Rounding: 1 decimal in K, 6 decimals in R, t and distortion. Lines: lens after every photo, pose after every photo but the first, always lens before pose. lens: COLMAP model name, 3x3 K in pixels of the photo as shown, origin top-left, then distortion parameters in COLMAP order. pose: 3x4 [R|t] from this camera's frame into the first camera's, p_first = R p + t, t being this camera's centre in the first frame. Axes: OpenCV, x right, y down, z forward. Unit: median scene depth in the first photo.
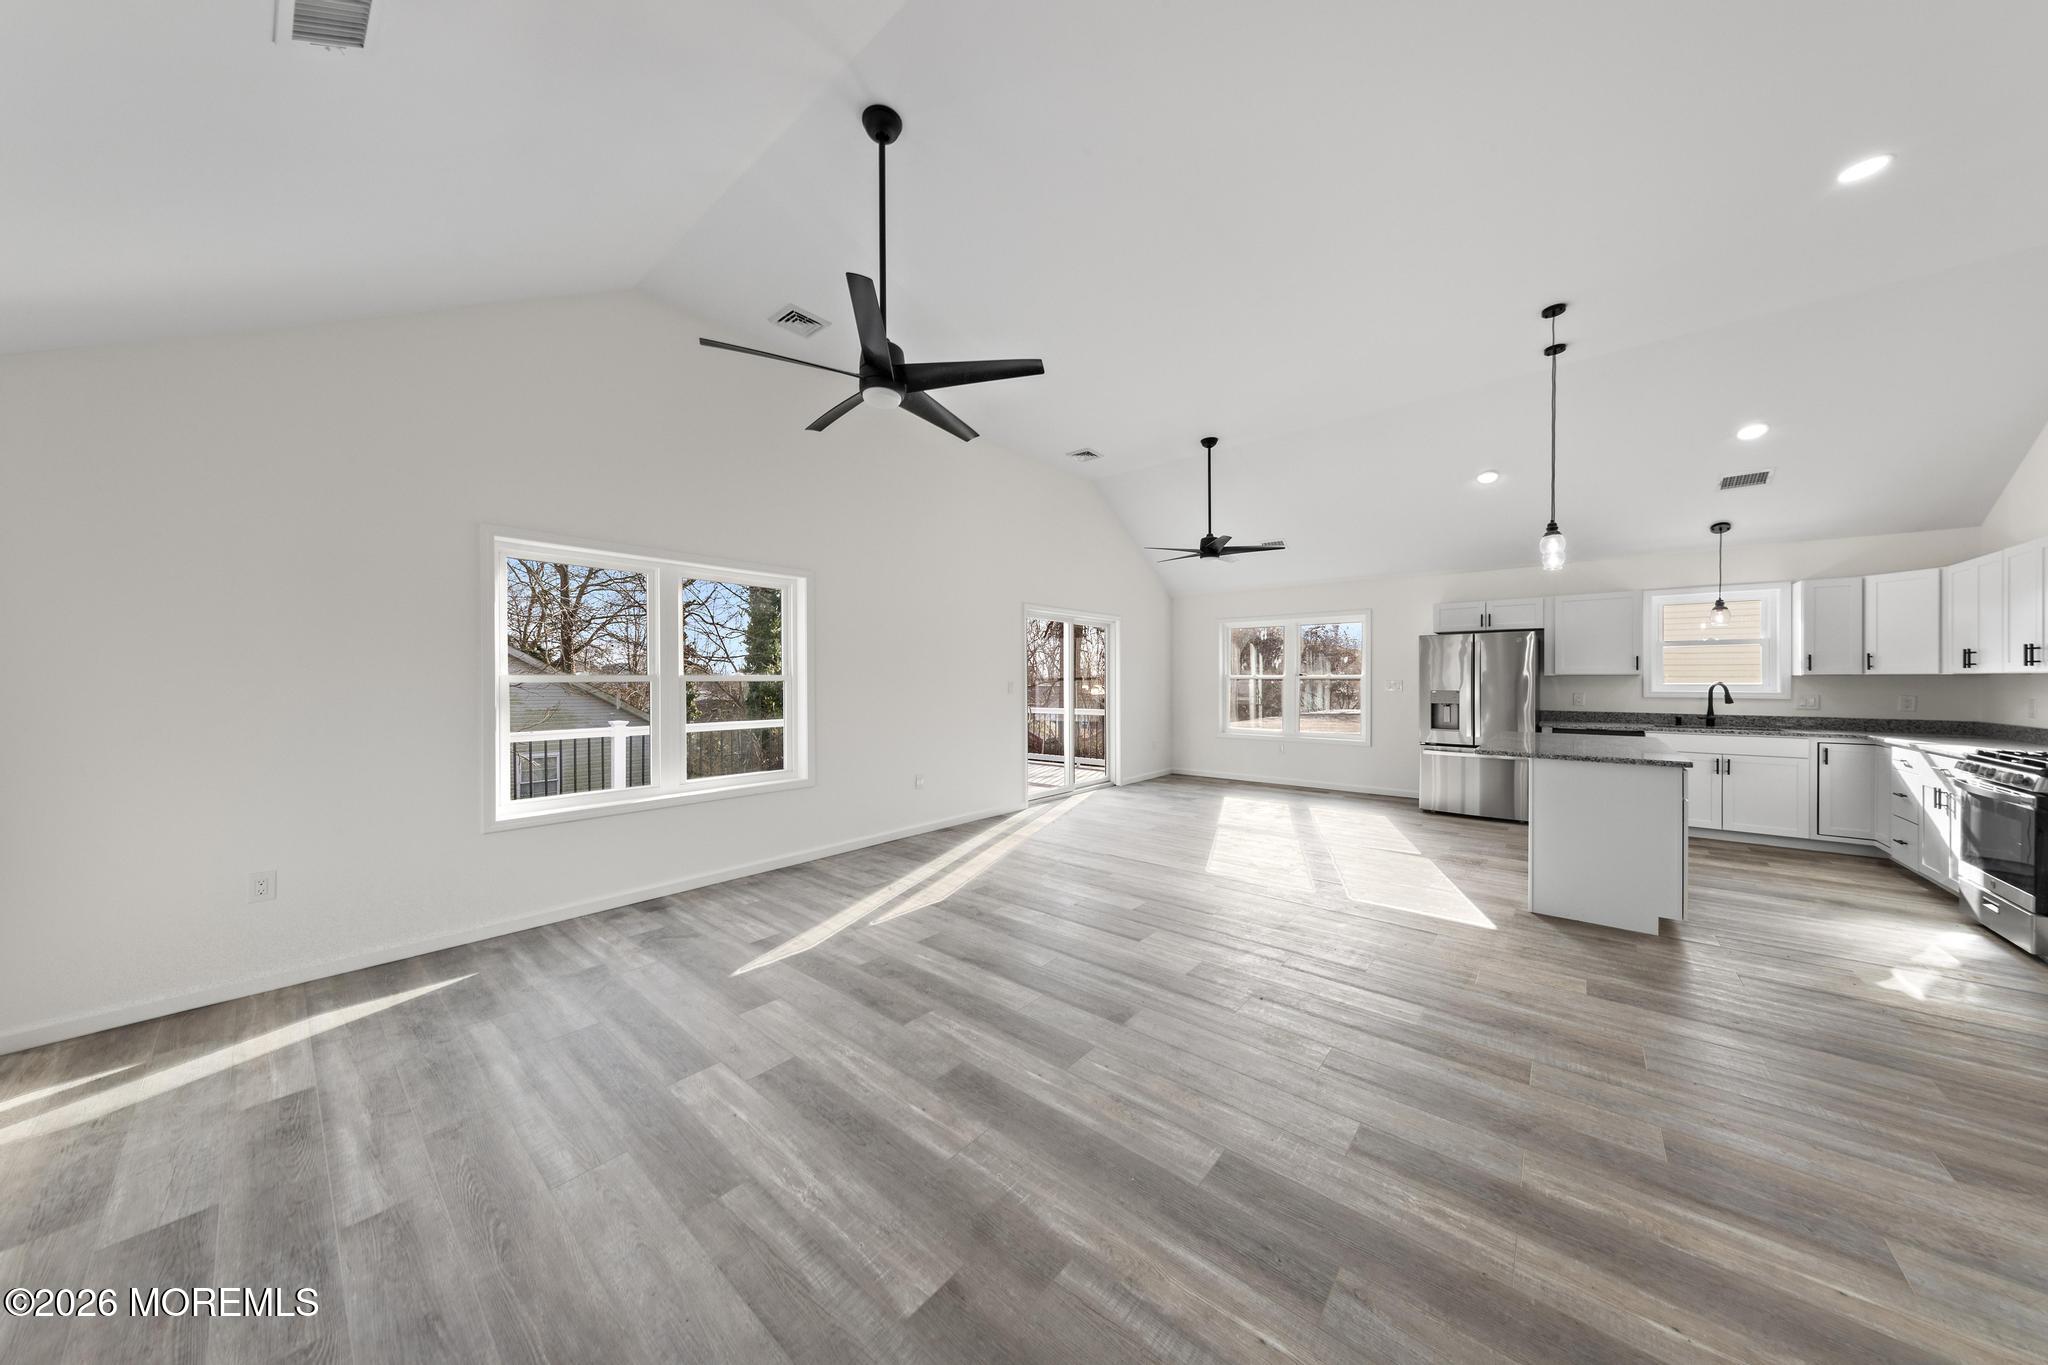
lens RADIAL K [[653.0, 0, 1021.2], [0, 653.0, 682.3], [0, 0, 1]] dist [0.007121, 0.000092]
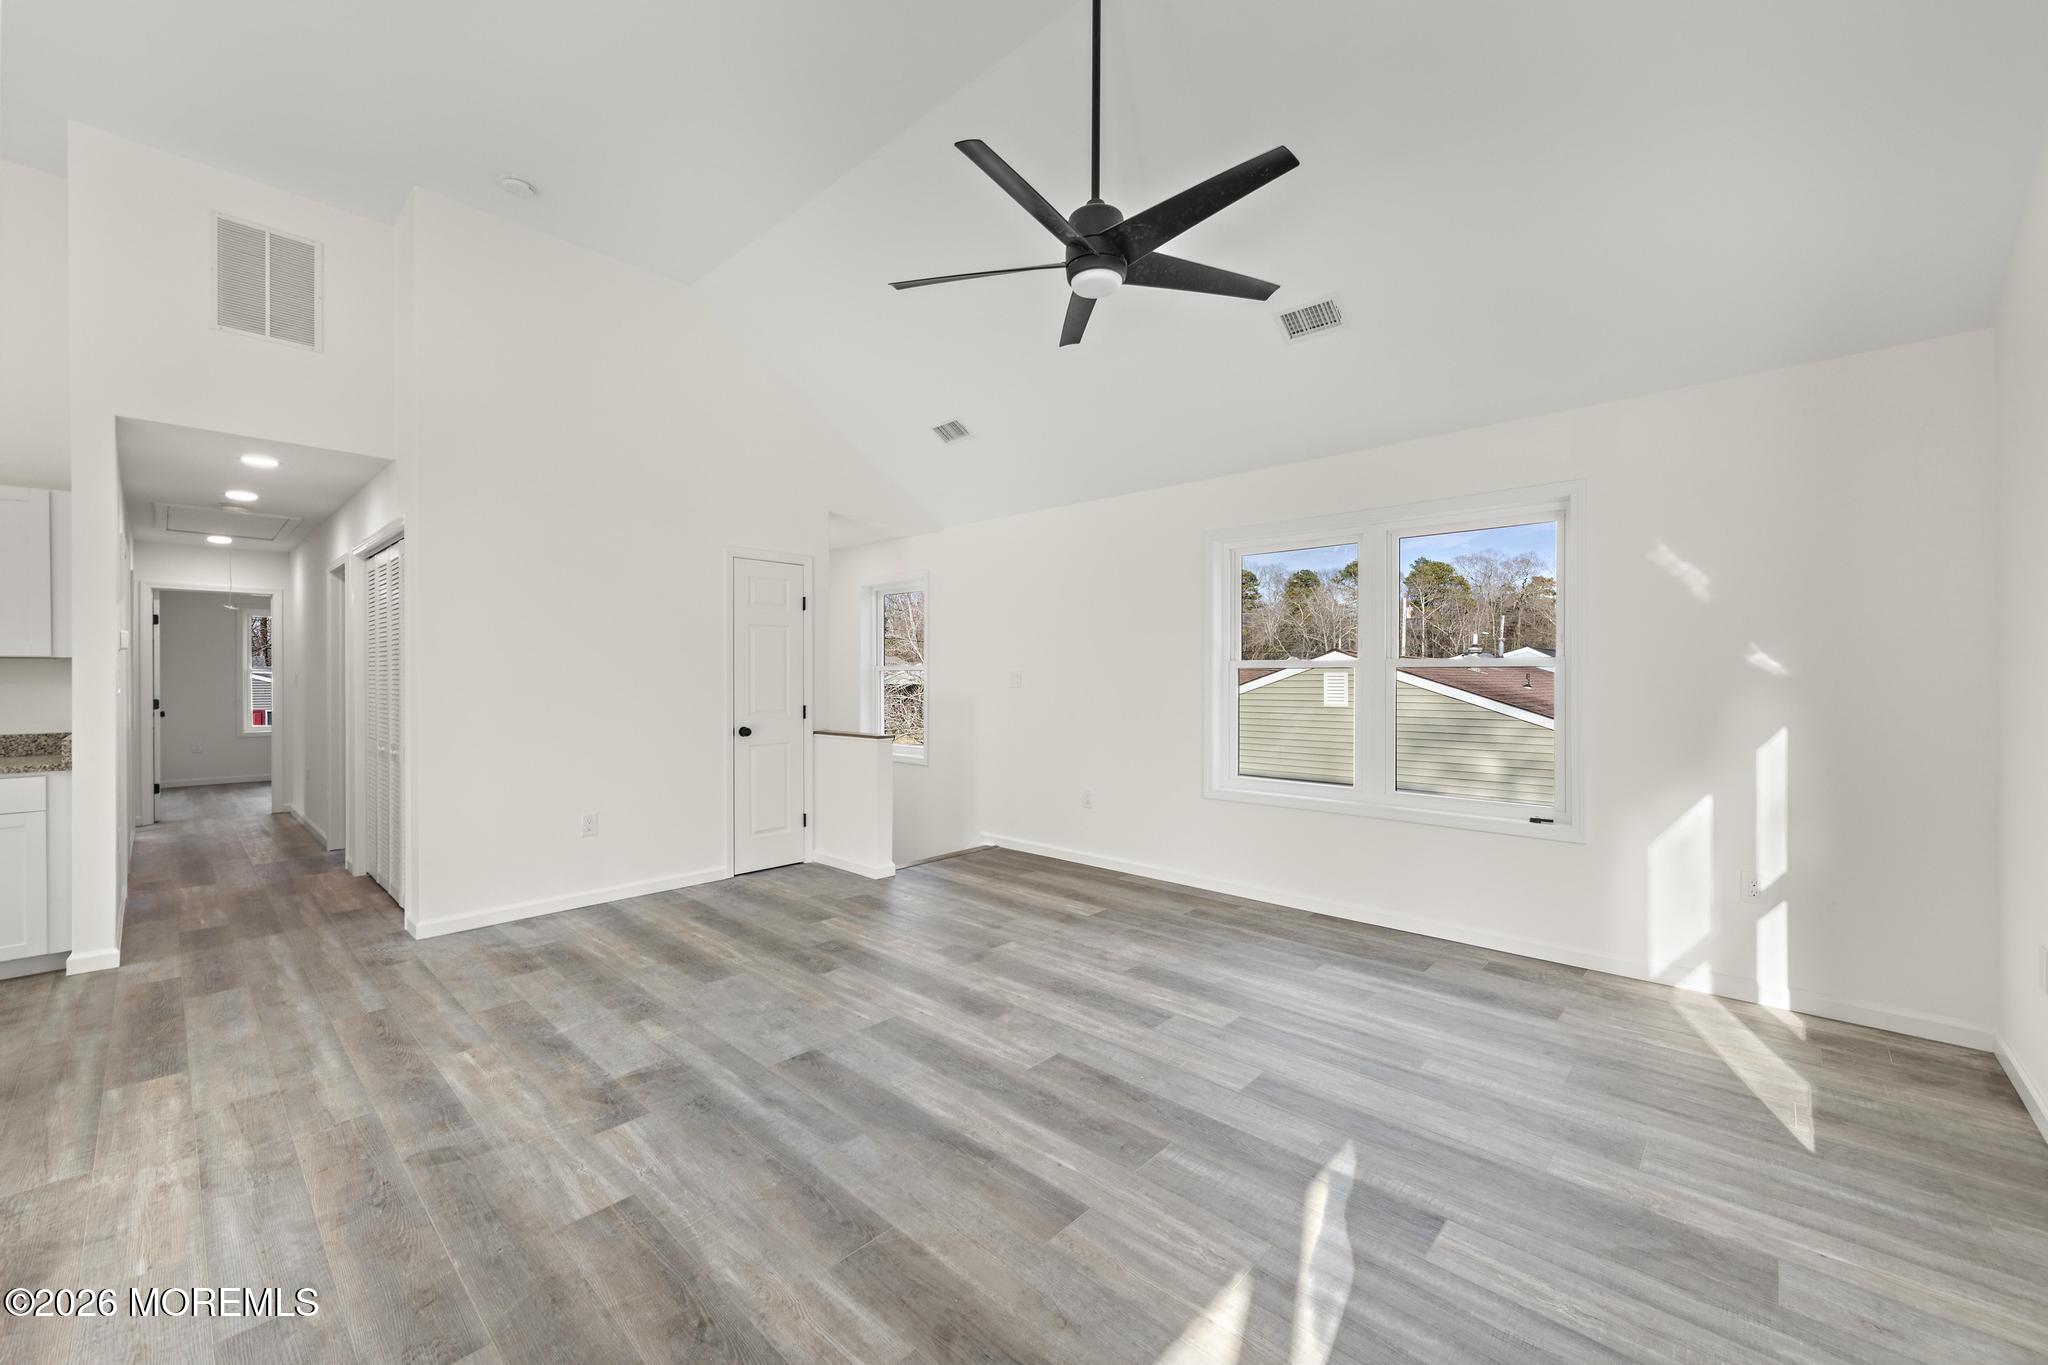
lens RADIAL K [[810.4, 0, 1022.5], [0, 810.4, 676.5], [0, 0, 1]] dist [0.007103, -0.000106]
pose [[-0.999100, 0.001547, 0.042398, -0.120617], [0.001824, 0.999977, 0.006487, 0.005002], [-0.042387, 0.006558, -0.999080, 1.401350]]
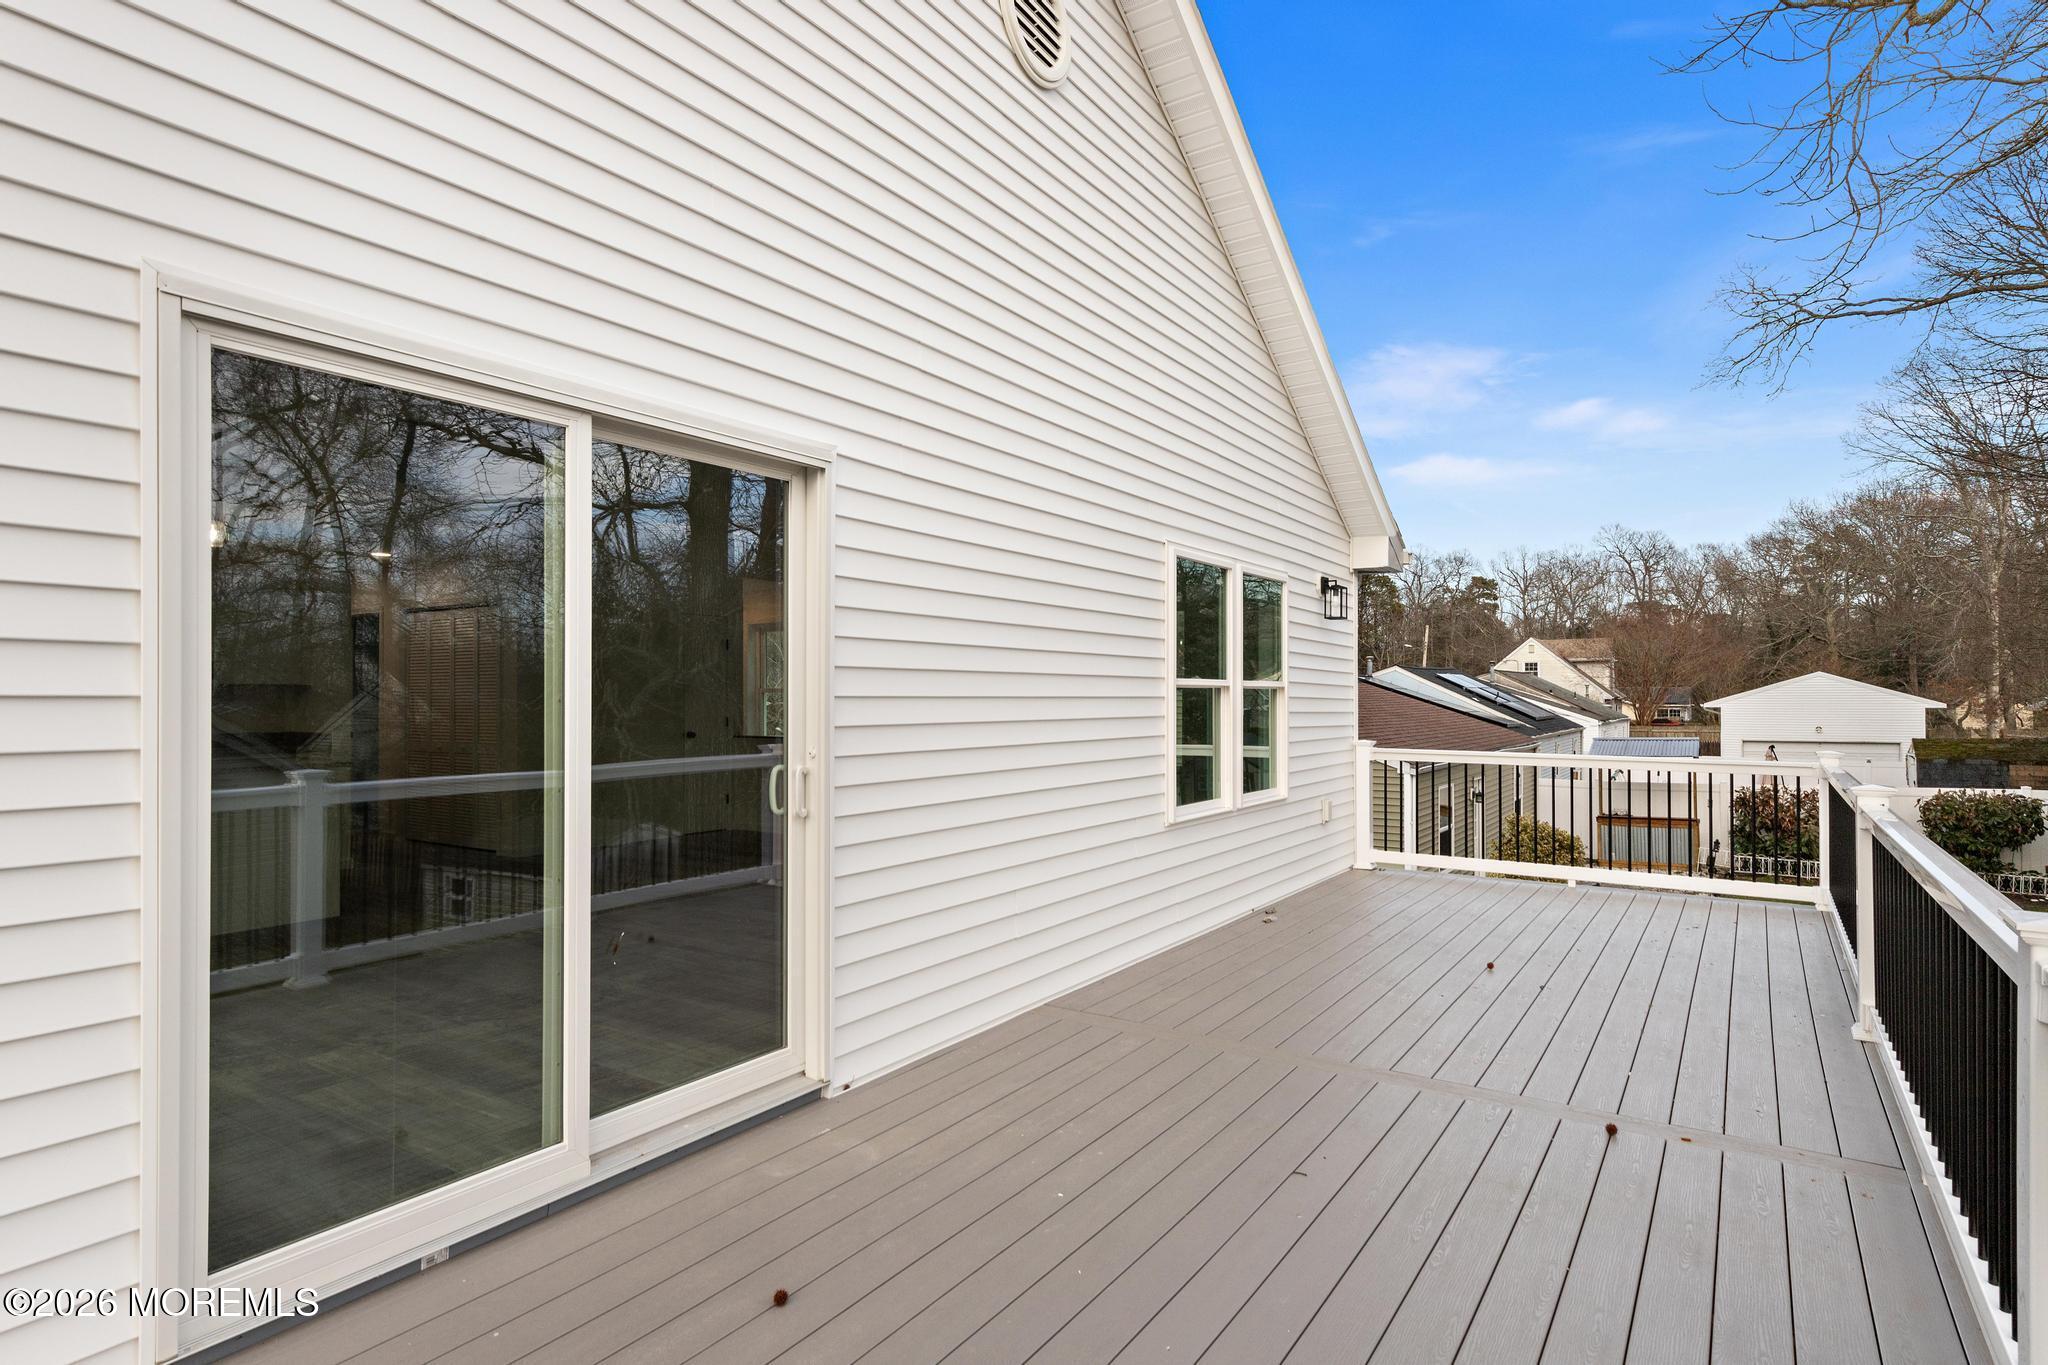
lens RADIAL K [[1076.0, 0, 1022.9], [0, 1076.0, 691.7], [0, 0, 1]] dist [0.005193, 0.000748]
pose [[-0.993426, 0.003705, -0.114419, -0.088614], [0.003714, 0.999993, 0.000142, 0.004831], [0.114418, -0.000283, -0.993433, 2.765393]]
